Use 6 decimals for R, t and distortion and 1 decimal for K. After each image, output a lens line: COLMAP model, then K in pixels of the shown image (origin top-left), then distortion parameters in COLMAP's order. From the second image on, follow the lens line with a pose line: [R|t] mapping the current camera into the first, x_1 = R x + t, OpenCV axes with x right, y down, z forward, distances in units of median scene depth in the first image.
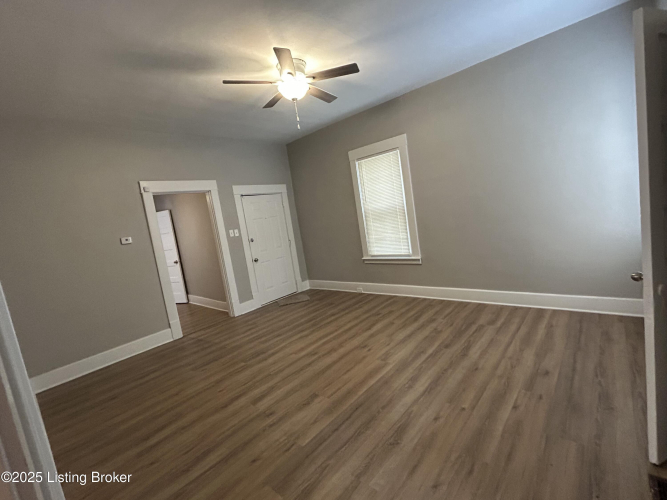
lens RADIAL K [[306.4, 0, 333.1], [0, 306.4, 247.7], [0, 0, 1]] dist [-0.002386, -0.000190]
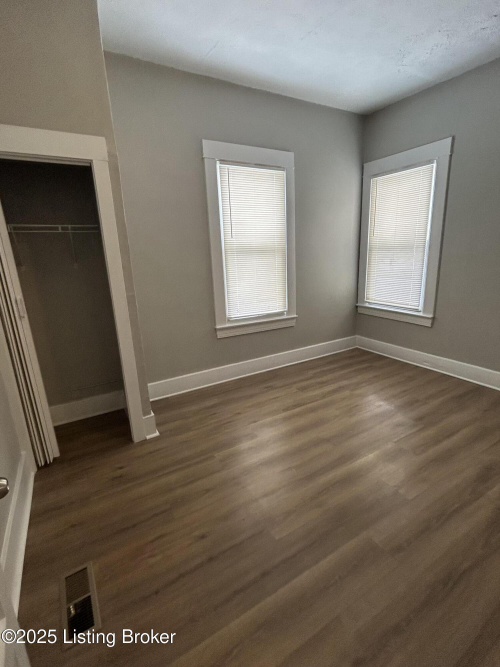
lens RADIAL K [[306.4, 0, 249.9], [0, 306.4, 334.6], [0, 0, 1]] dist [-0.002386, -0.000190]
pose [[0.328726, -0.102308, 0.938868, -0.846158], [0.101260, 0.992203, 0.072666, 0.020382], [-0.938981, 0.071183, 0.336522, 1.308827]]
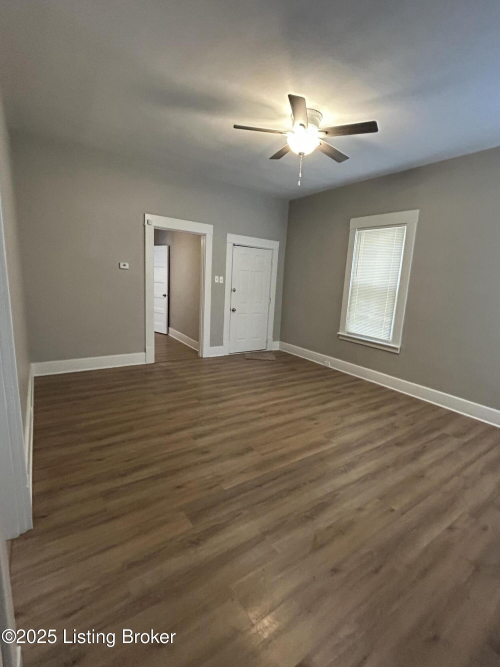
lens RADIAL K [[306.4, 0, 252.5], [0, 306.4, 332.5], [0, 0, 1]] dist [-0.002386, -0.000190]
pose [[0.952984, 0.237990, -0.187569, 0.037551], [-0.222558, 0.969803, 0.099747, -0.005068], [0.205644, -0.053312, 0.977174, 0.006199]]
